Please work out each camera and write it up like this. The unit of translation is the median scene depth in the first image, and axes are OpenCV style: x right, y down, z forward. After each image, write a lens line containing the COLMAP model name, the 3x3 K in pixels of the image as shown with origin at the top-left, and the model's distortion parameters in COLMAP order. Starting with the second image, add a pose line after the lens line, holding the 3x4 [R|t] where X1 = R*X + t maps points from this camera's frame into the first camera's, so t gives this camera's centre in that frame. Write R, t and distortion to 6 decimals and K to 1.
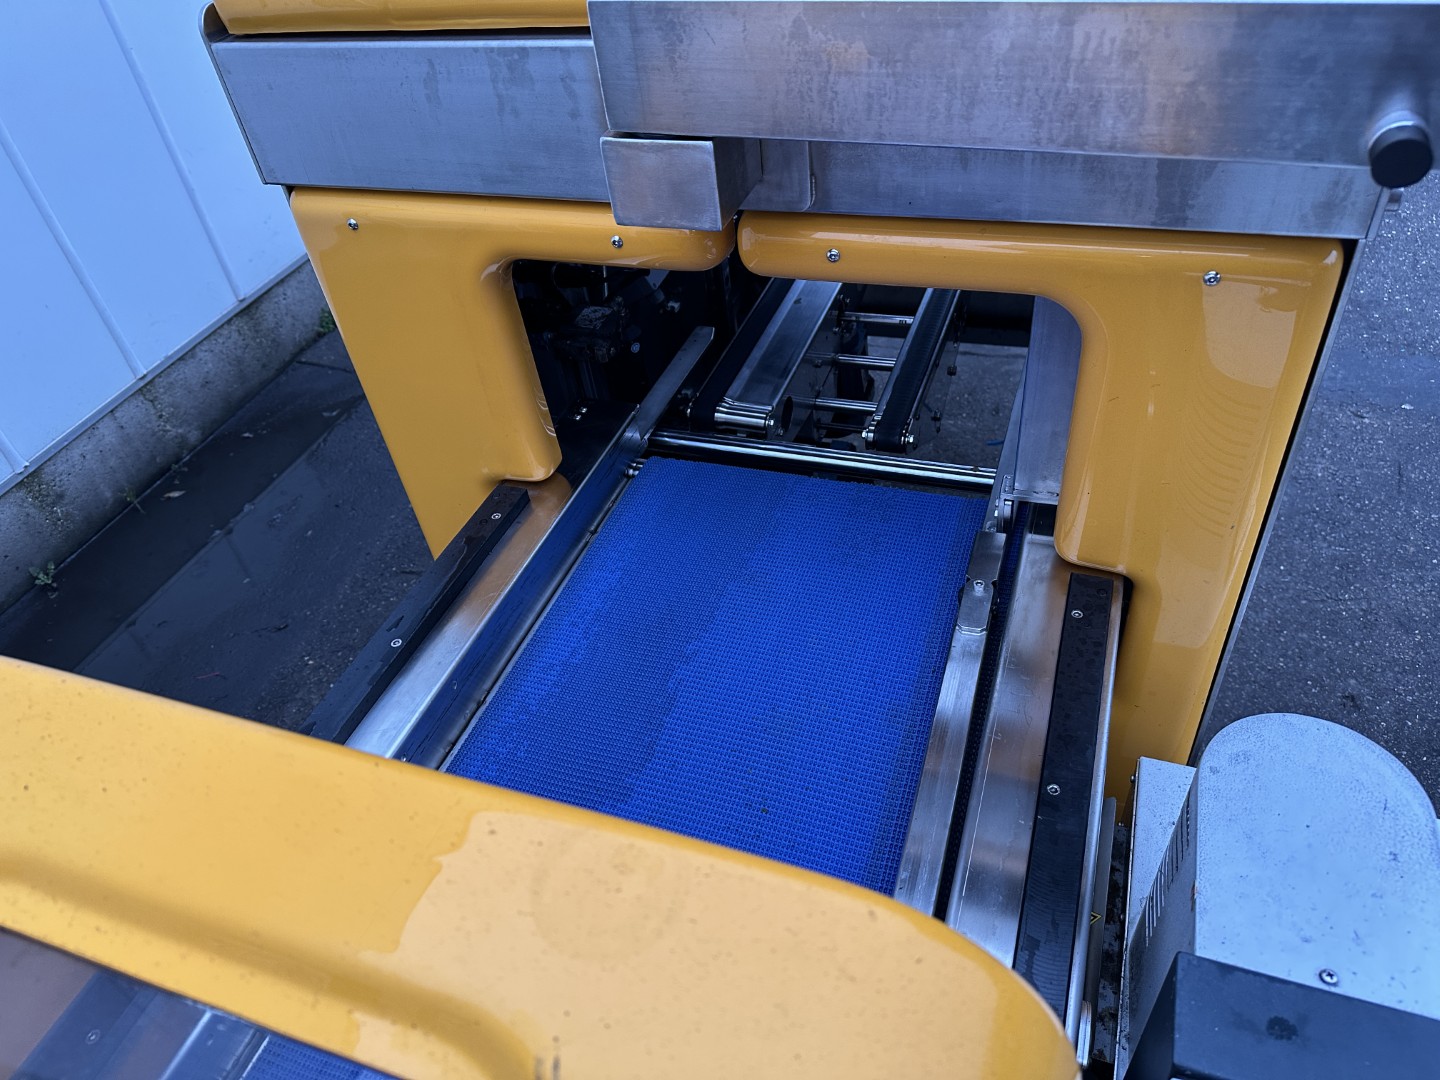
lens RADIAL K [[1001.2, 0, 696.0], [0, 1001.2, 536.1], [0, 0, 1]] dist [0.041652, -0.072908]
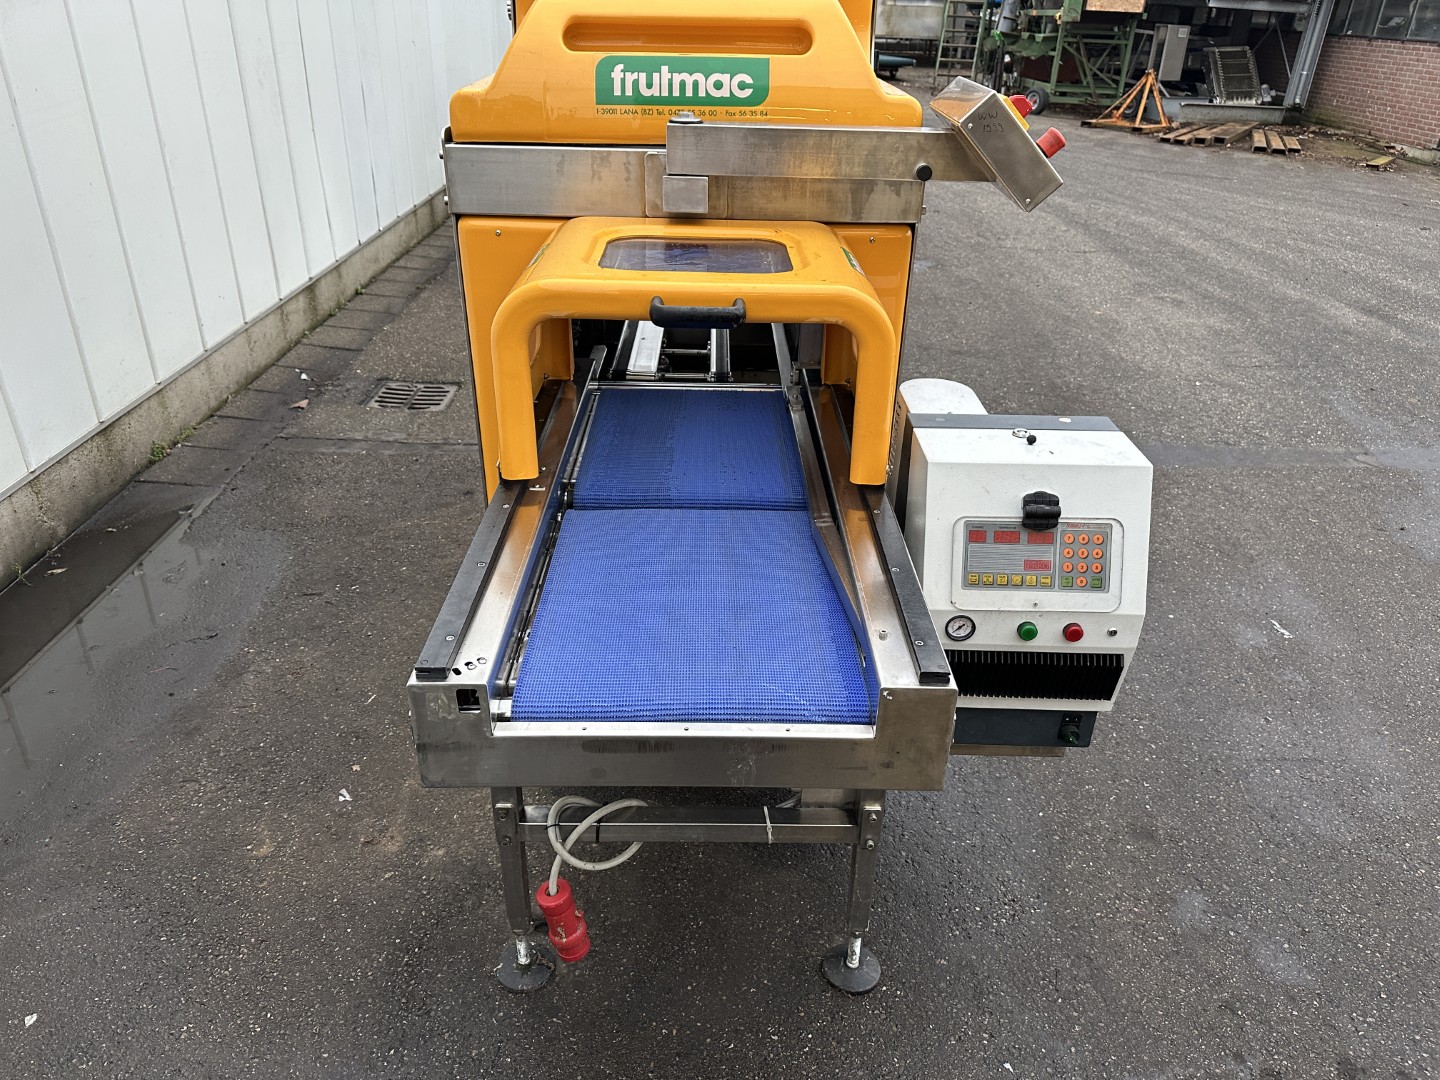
lens RADIAL K [[1001.2, 0, 696.0], [0, 1001.2, 536.1], [0, 0, 1]] dist [0.041652, -0.072908]
pose [[0.931095, -0.044793, 0.362017, -0.242852], [0.136576, 0.963054, -0.232108, 0.273495], [-0.338245, 0.265557, 0.902812, -0.278549]]
